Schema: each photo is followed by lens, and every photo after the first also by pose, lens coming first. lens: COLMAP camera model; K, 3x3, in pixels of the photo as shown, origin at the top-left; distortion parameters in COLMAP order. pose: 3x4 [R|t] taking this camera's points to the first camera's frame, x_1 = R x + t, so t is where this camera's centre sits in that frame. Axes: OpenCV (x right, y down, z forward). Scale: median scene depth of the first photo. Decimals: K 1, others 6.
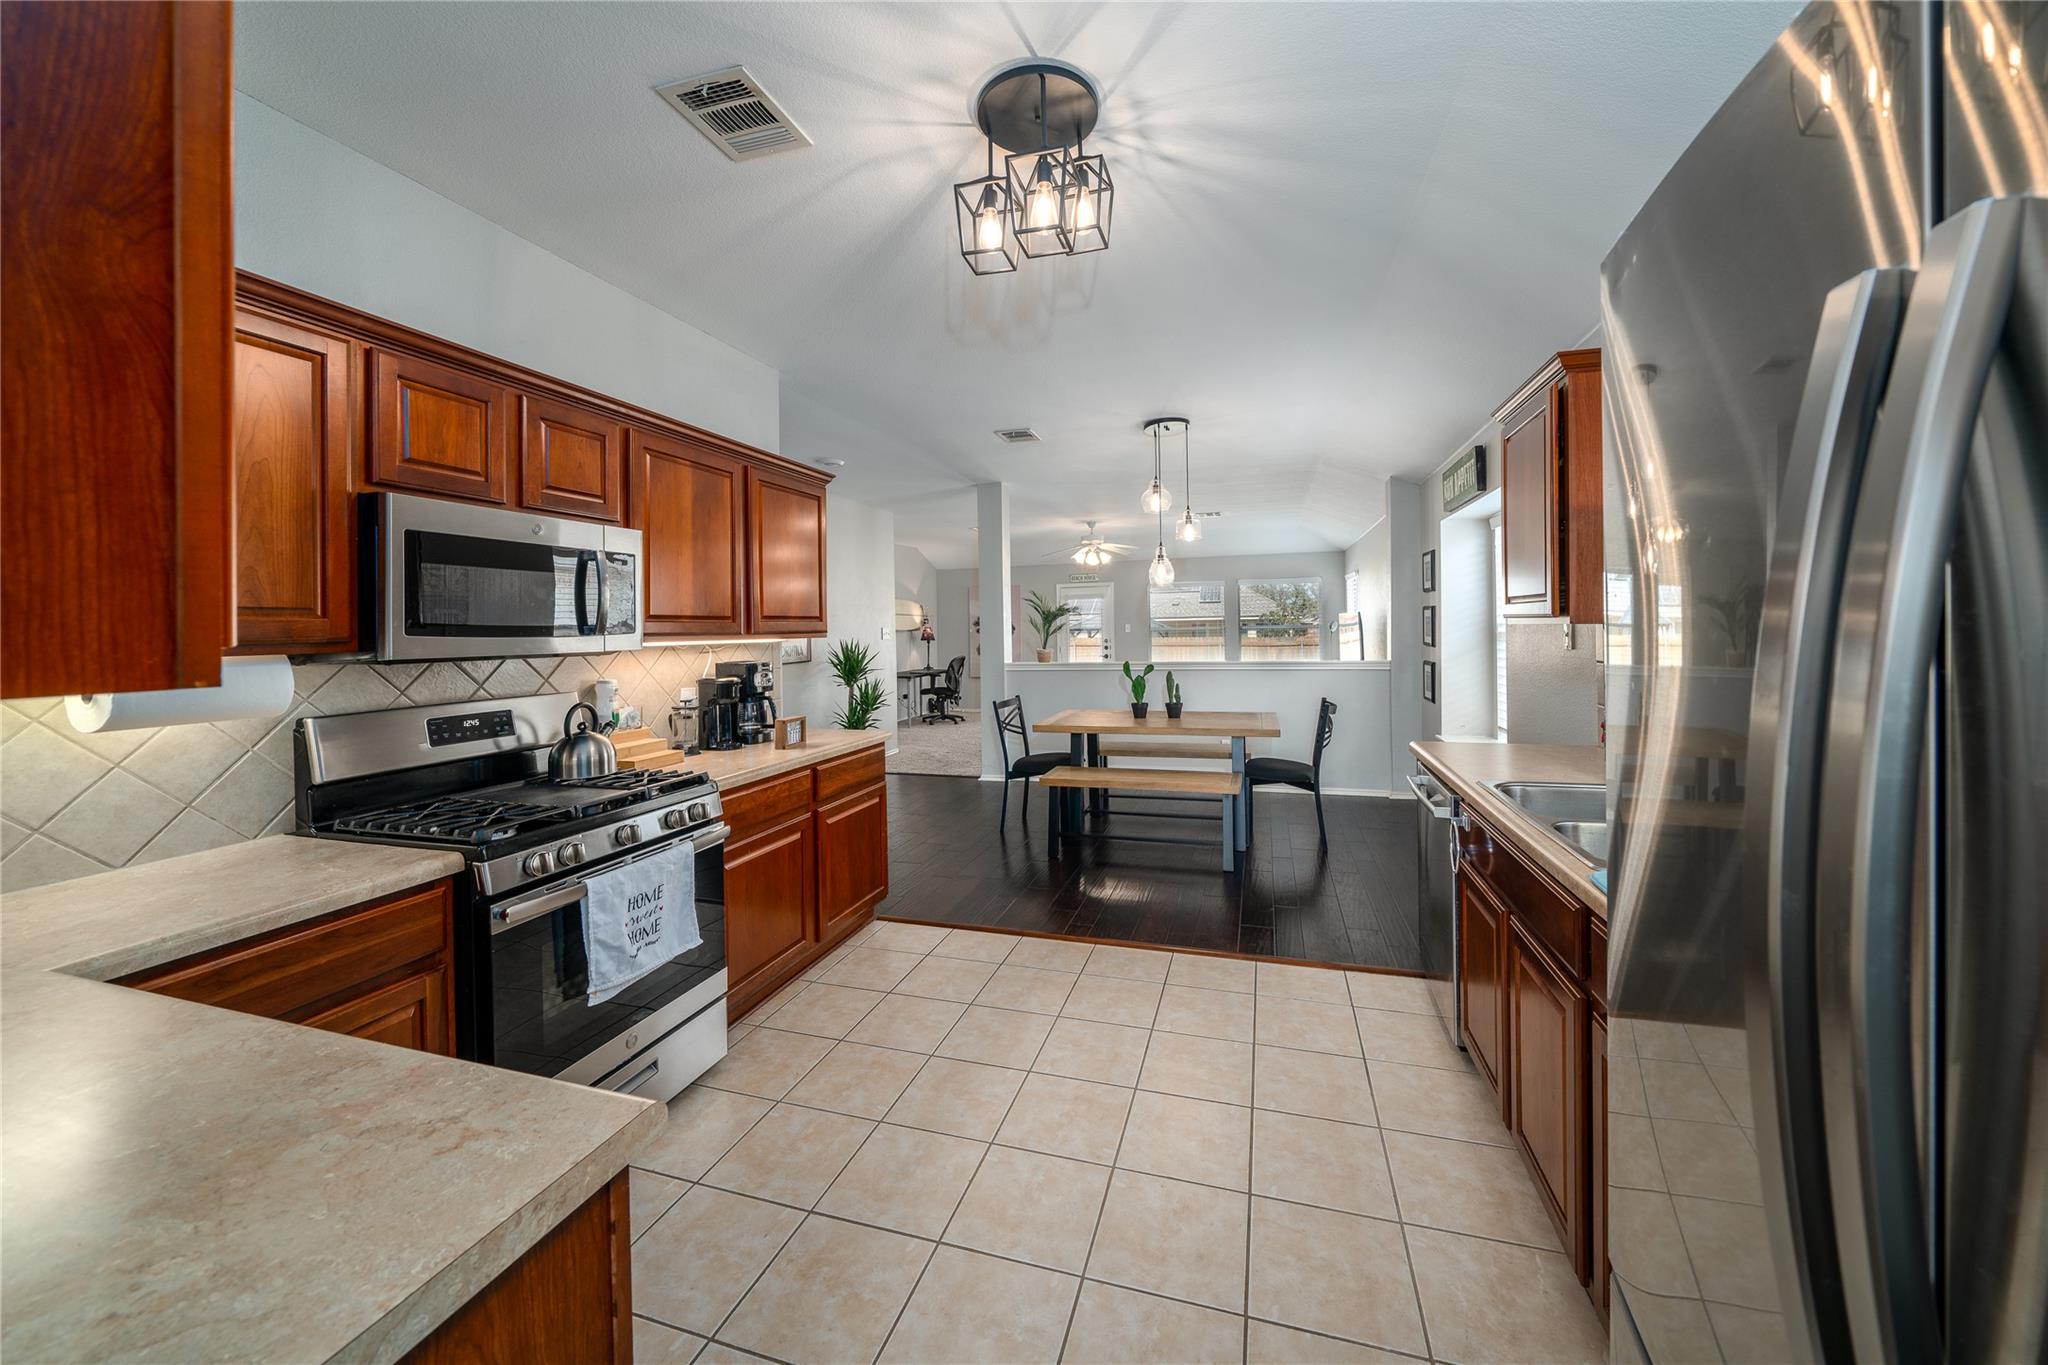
lens RADIAL K [[722.9, 0, 1064.6], [0, 722.9, 628.2], [0, 0, 1]] dist [0.002486, 0.000288]
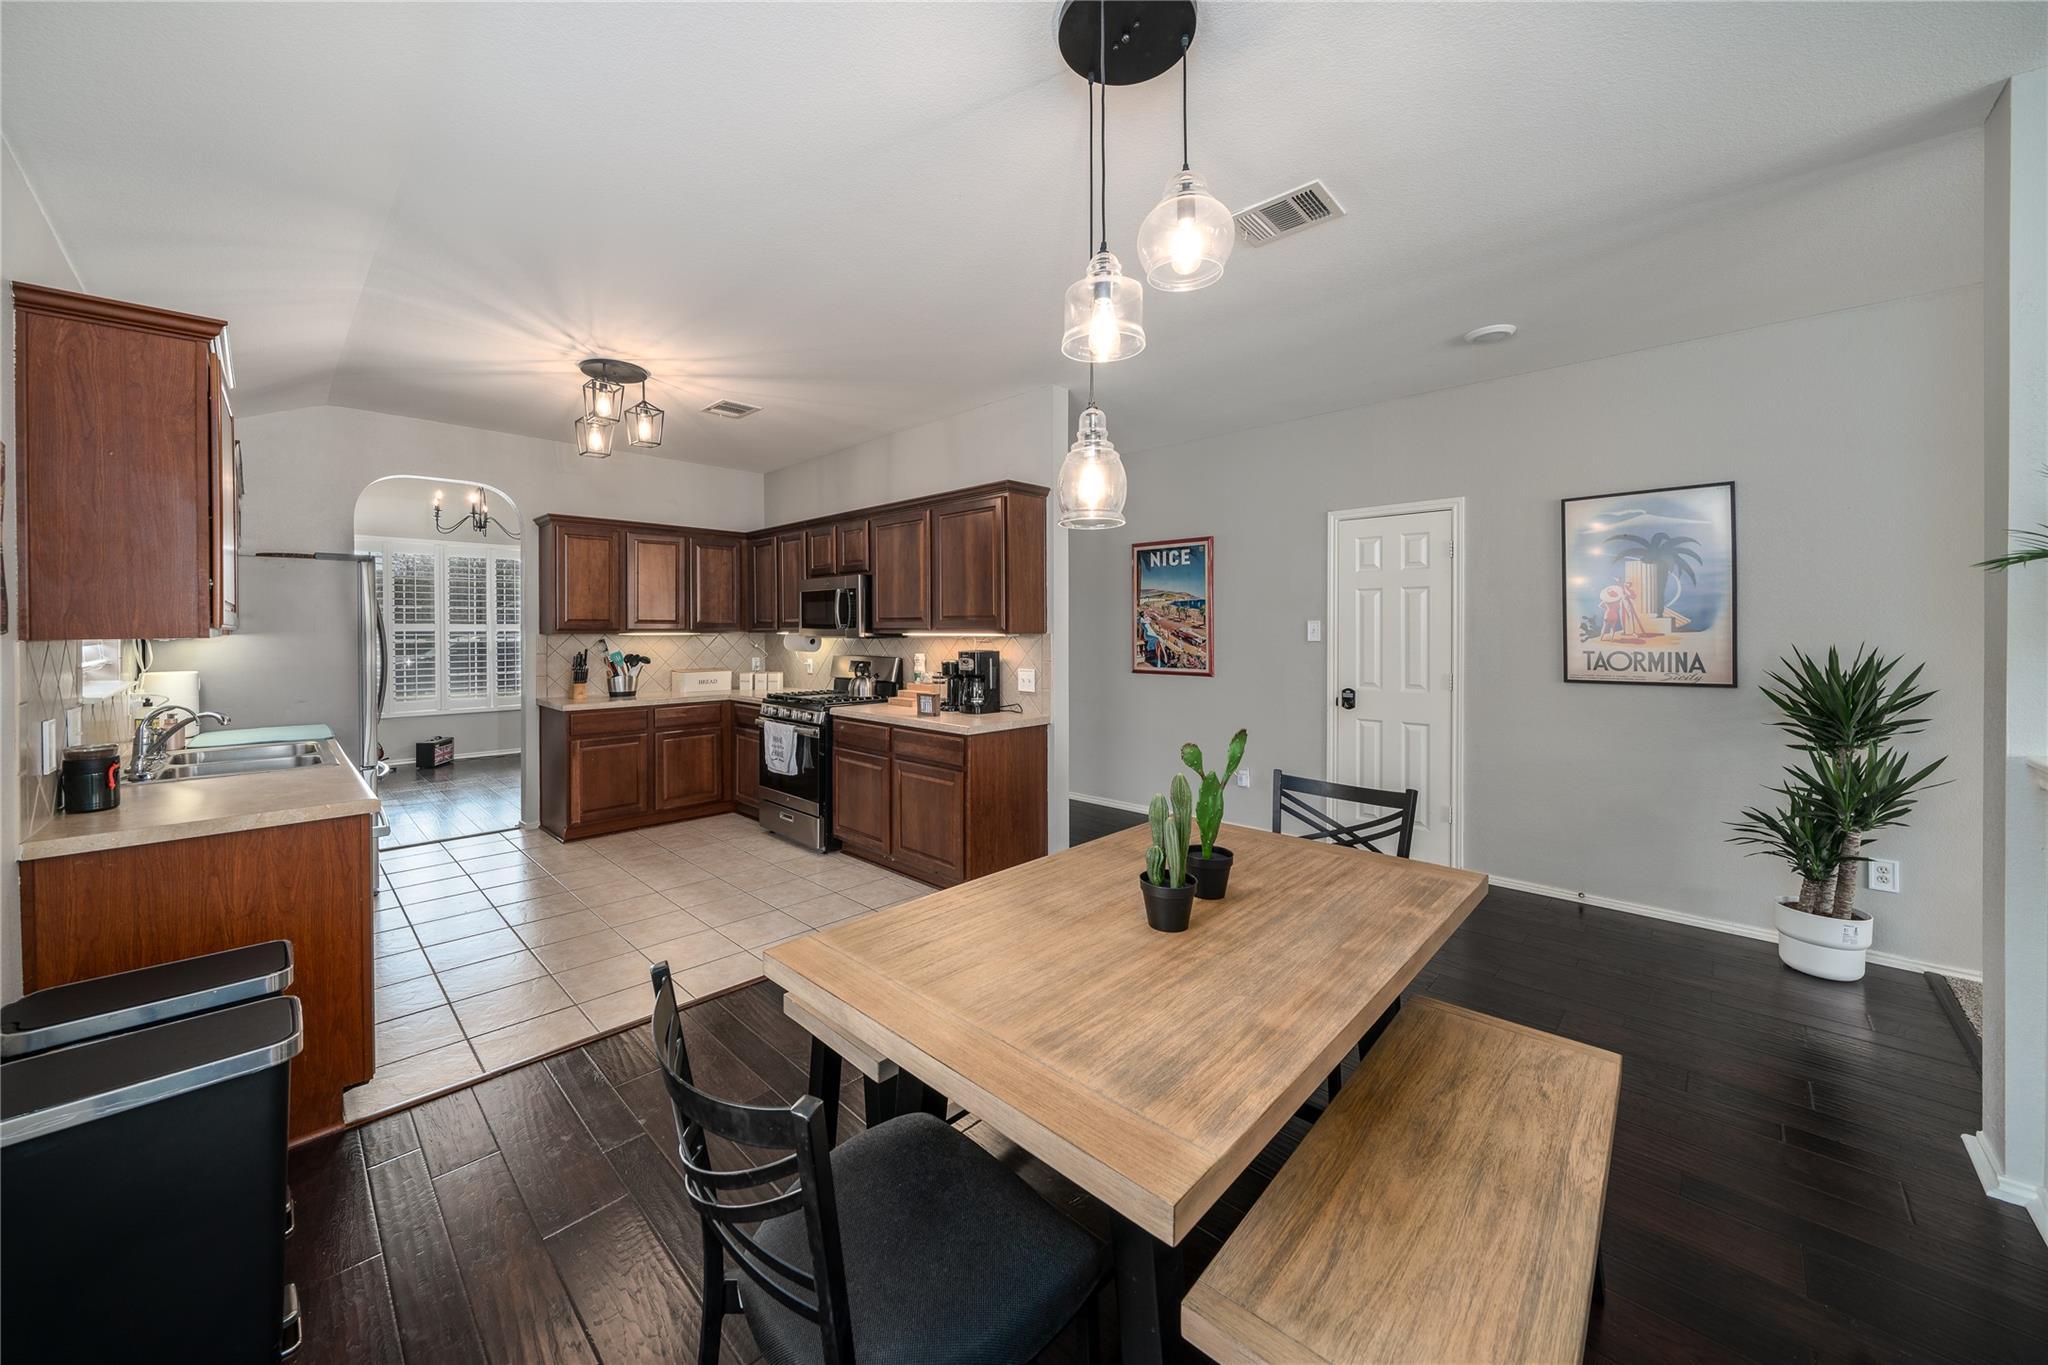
lens RADIAL K [[722.9, 0, 956.4], [0, 722.9, 630.7], [0, 0, 1]] dist [0.002486, 0.000288]
pose [[-0.506231, 0.013067, -0.862299, 0.810104], [0.003475, 0.999908, 0.013112, -0.009413], [0.862391, 0.003641, -0.506230, 1.874572]]
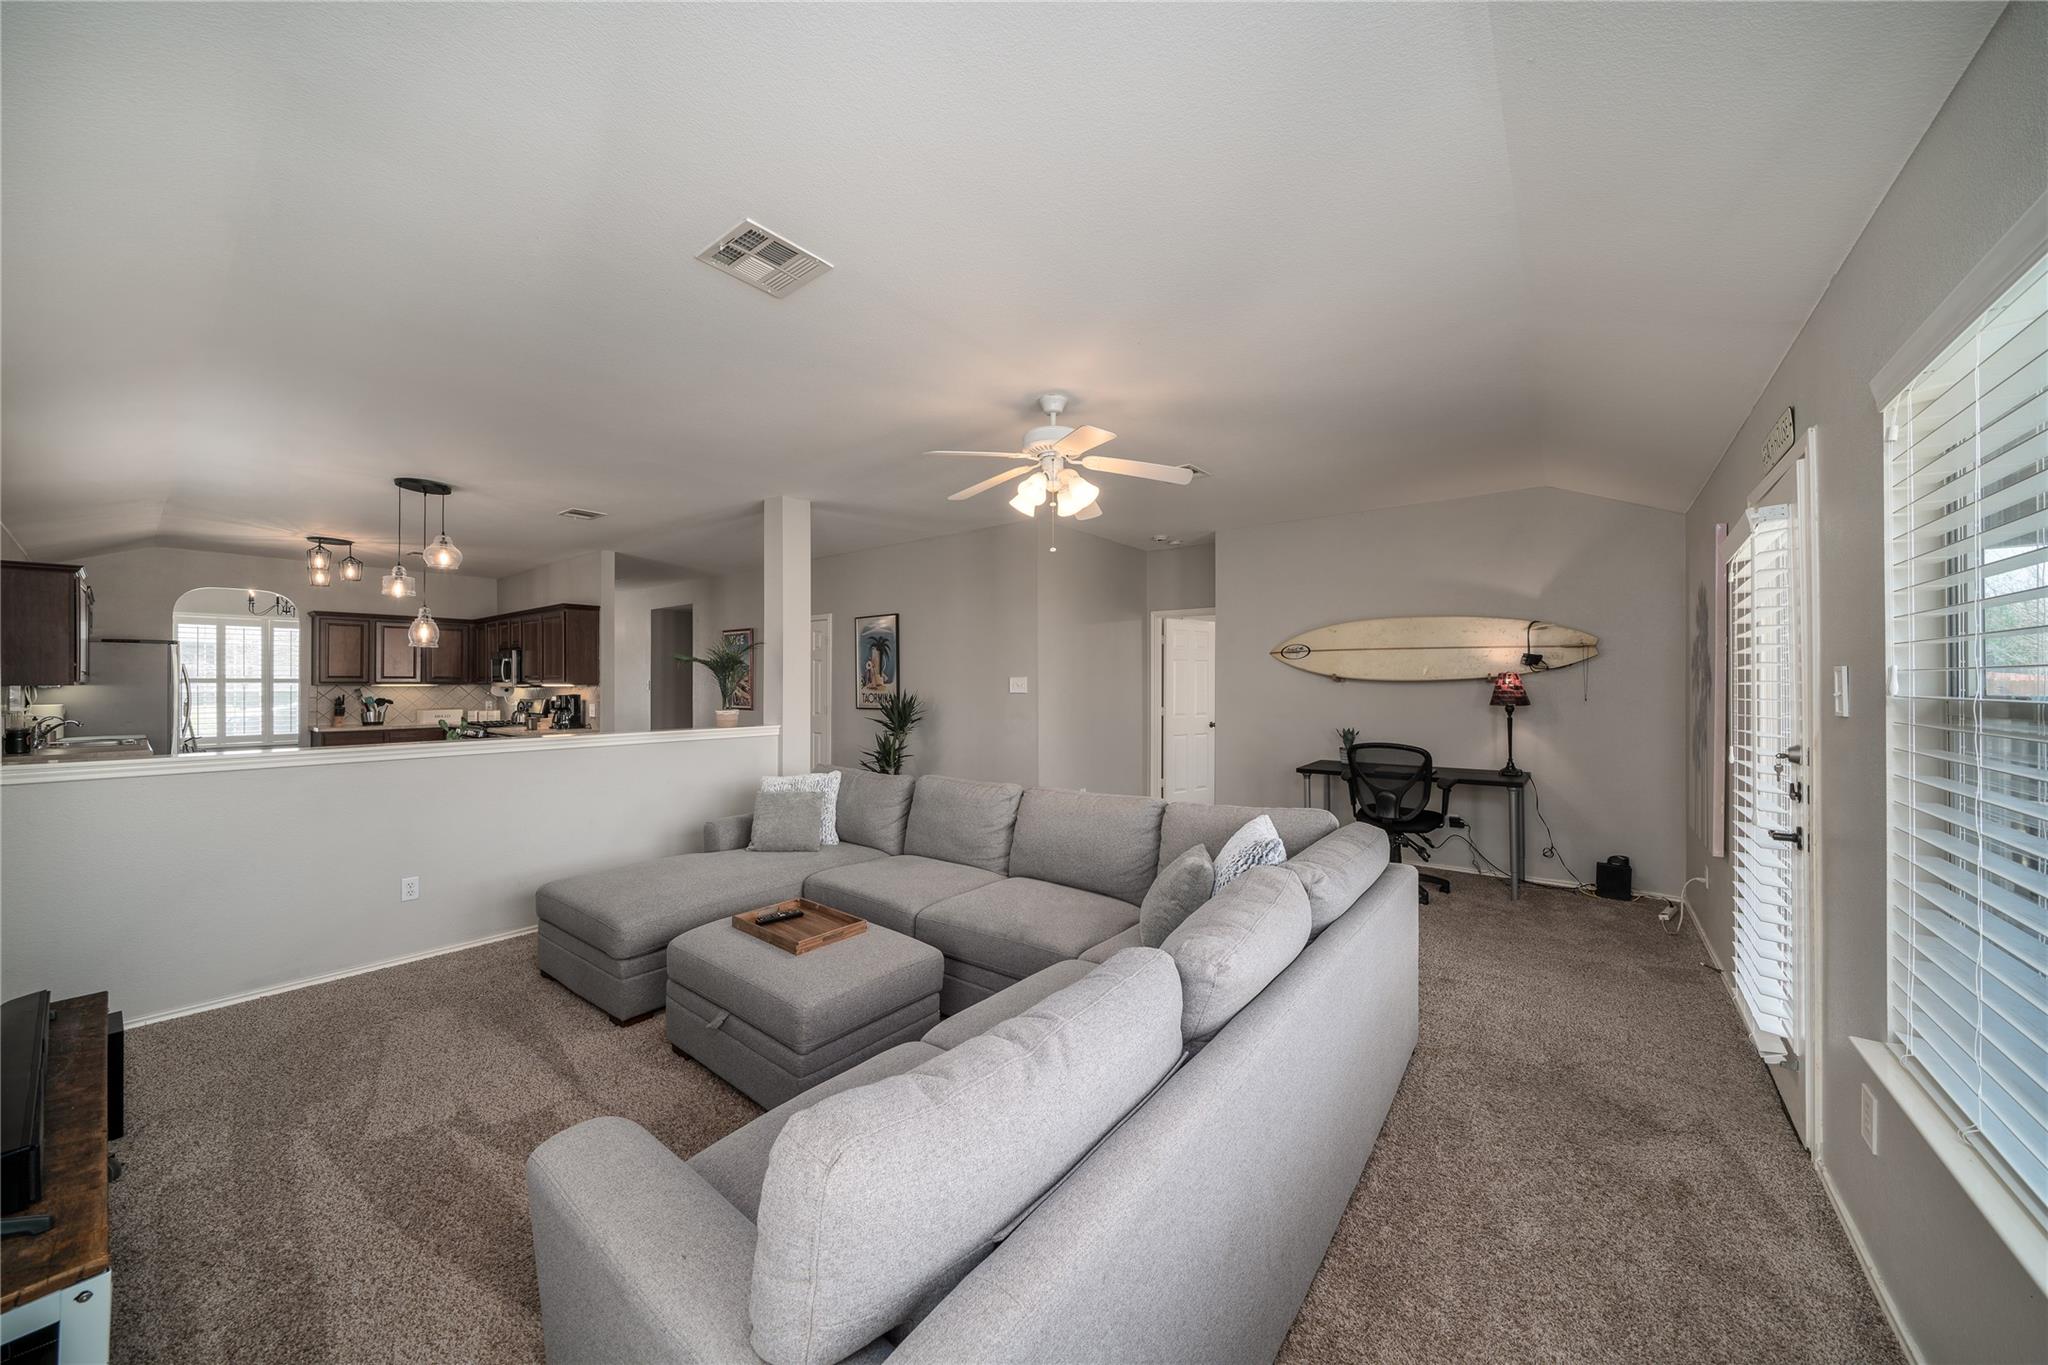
lens RADIAL K [[722.9, 0, 1029.7], [0, 722.9, 675.5], [0, 0, 1]] dist [0.002486, 0.000288]
pose [[-0.391585, 0.000568, -0.920142, 1.273736], [0.000677, 1.000000, 0.000330, -0.017398], [0.920142, -0.000494, -0.391586, 3.678822]]
